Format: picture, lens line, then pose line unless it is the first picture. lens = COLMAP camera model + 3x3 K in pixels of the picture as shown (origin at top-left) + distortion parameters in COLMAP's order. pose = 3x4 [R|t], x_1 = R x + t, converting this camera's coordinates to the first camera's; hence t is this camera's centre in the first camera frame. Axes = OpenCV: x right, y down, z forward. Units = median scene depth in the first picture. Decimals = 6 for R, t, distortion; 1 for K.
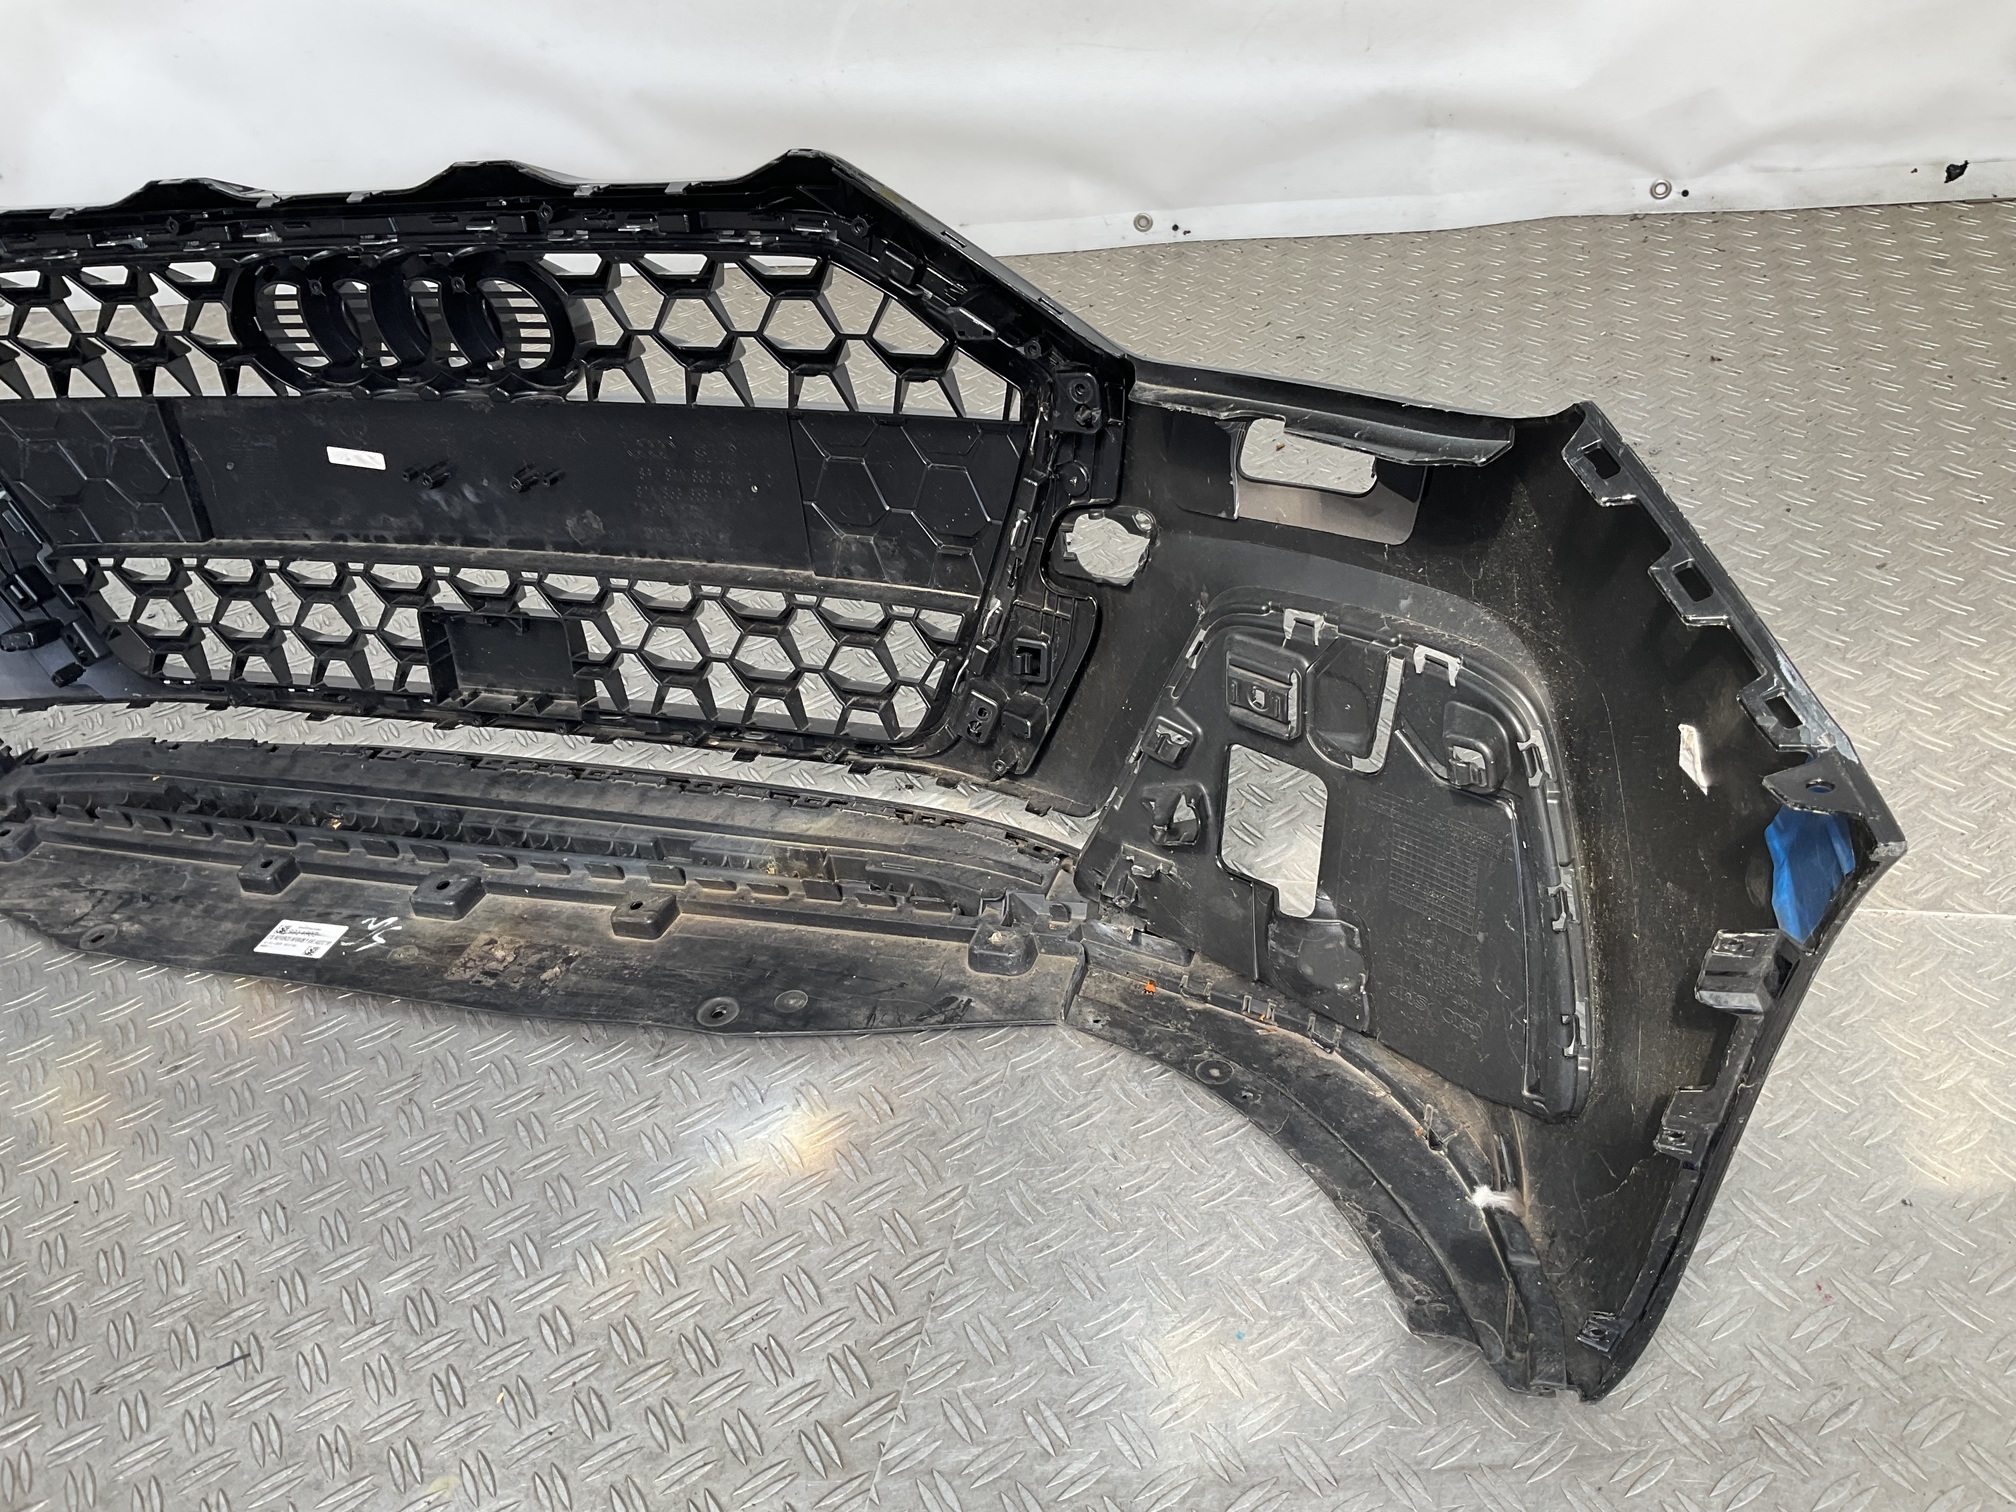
lens RADIAL K [[1667.0, 0, 1003.1], [0, 1667.0, 742.0], [0, 0, 1]] dist [0.123280, -0.263479]
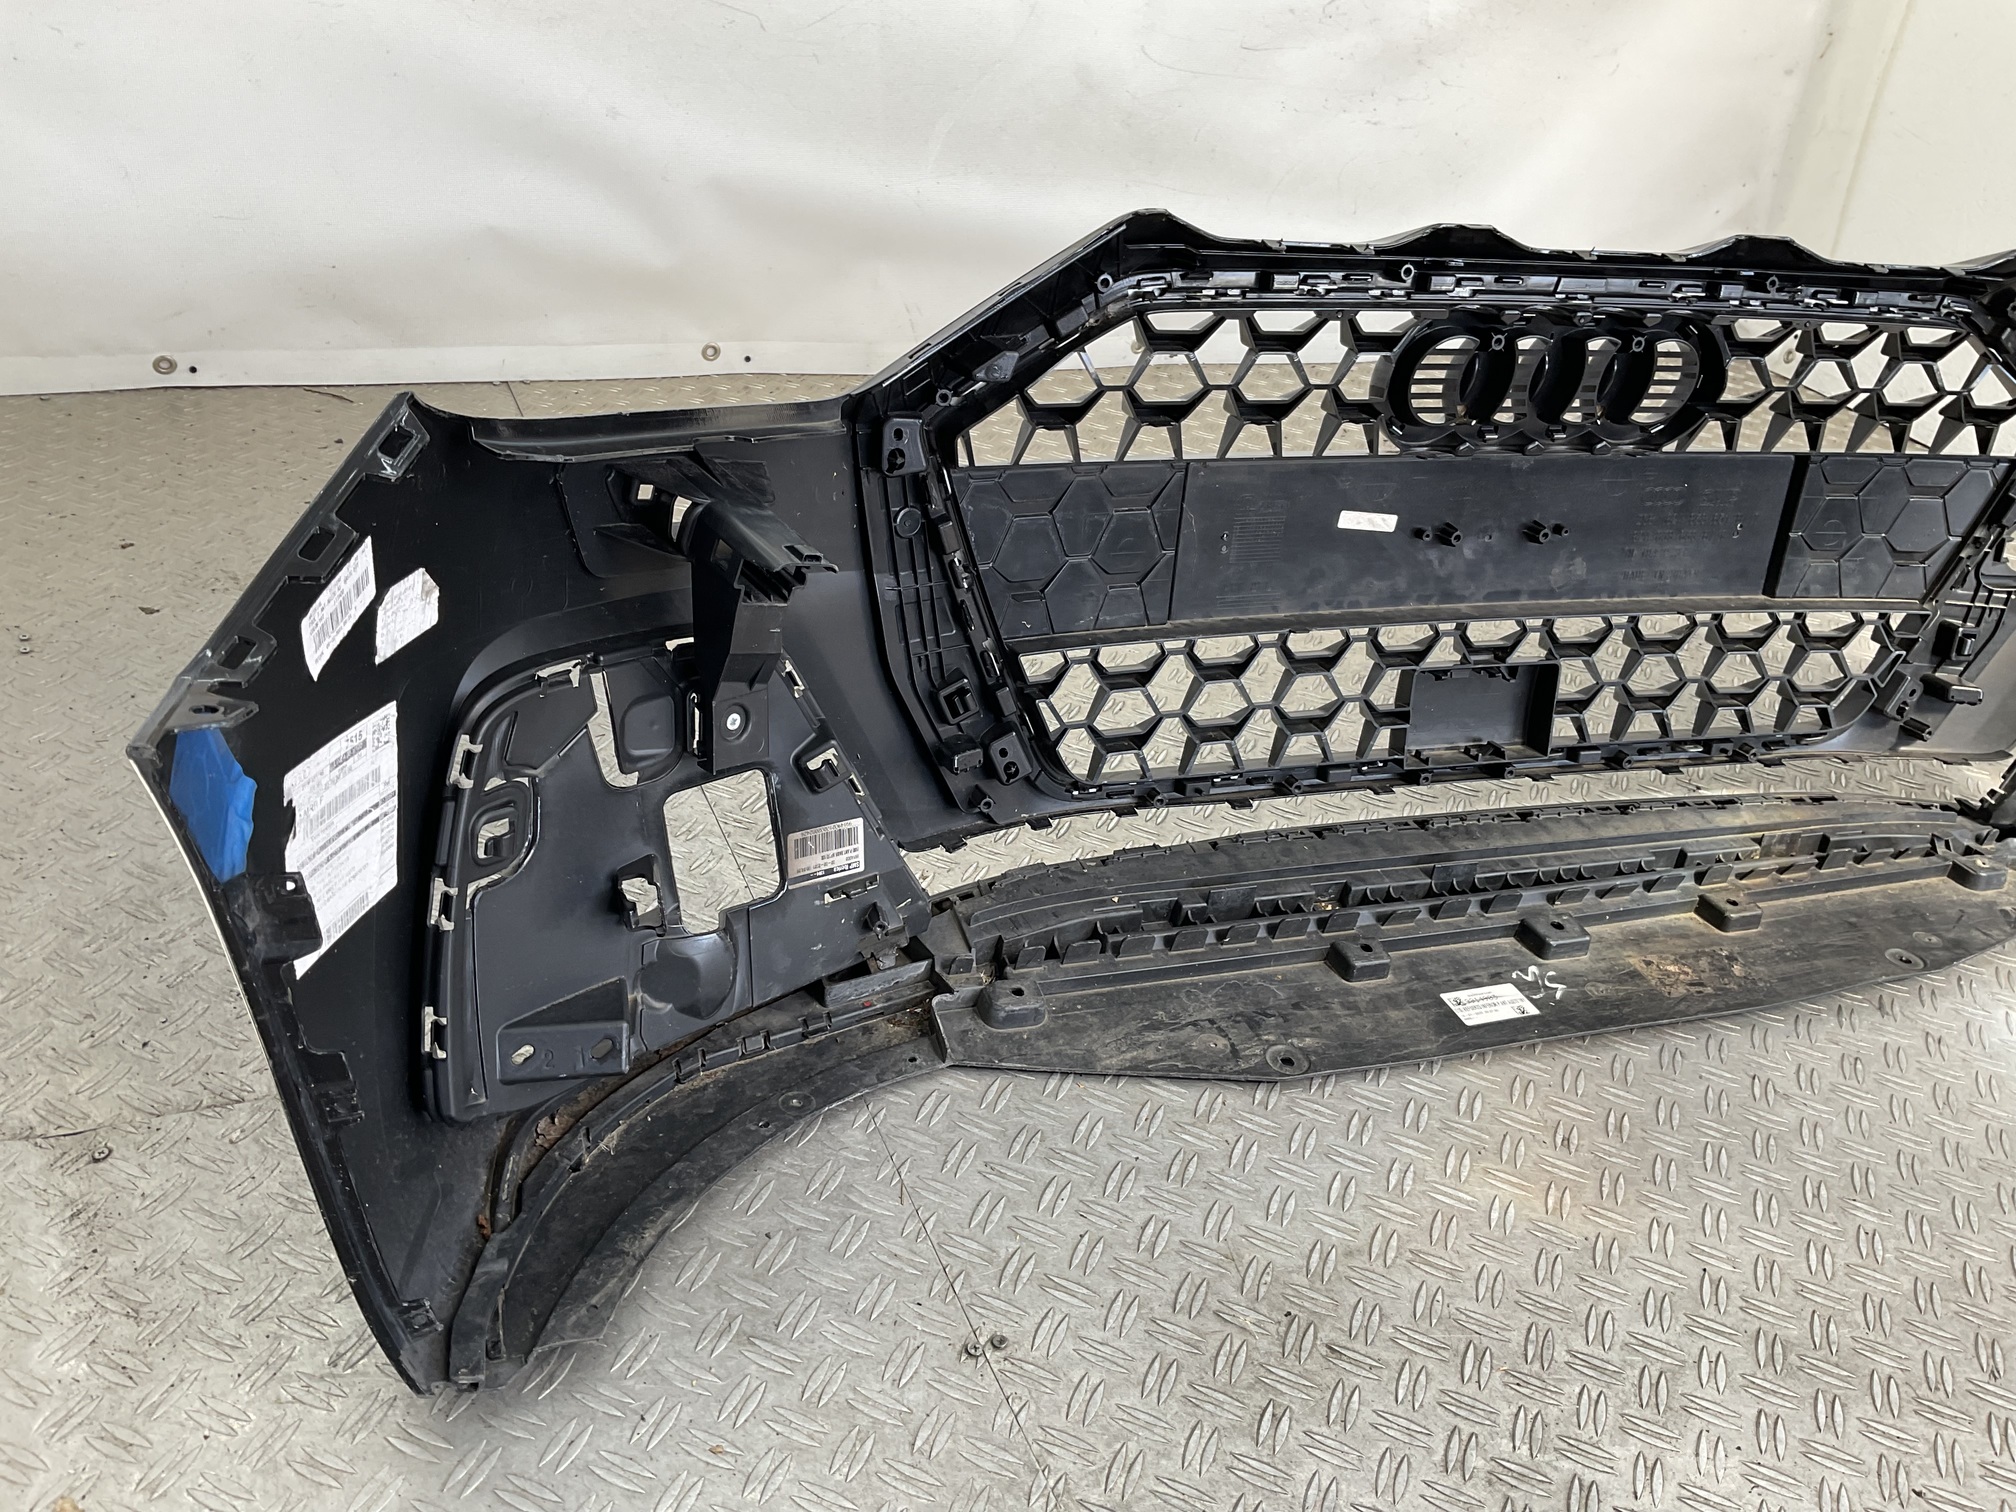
lens RADIAL K [[1667.0, 0, 1003.1], [0, 1667.0, 742.0], [0, 0, 1]] dist [0.123280, -0.263479]
pose [[0.737826, -0.098167, 0.667814, -1.179949], [0.161310, 0.986344, -0.033232, -0.041865], [-0.655432, 0.132245, 0.743586, 0.418561]]
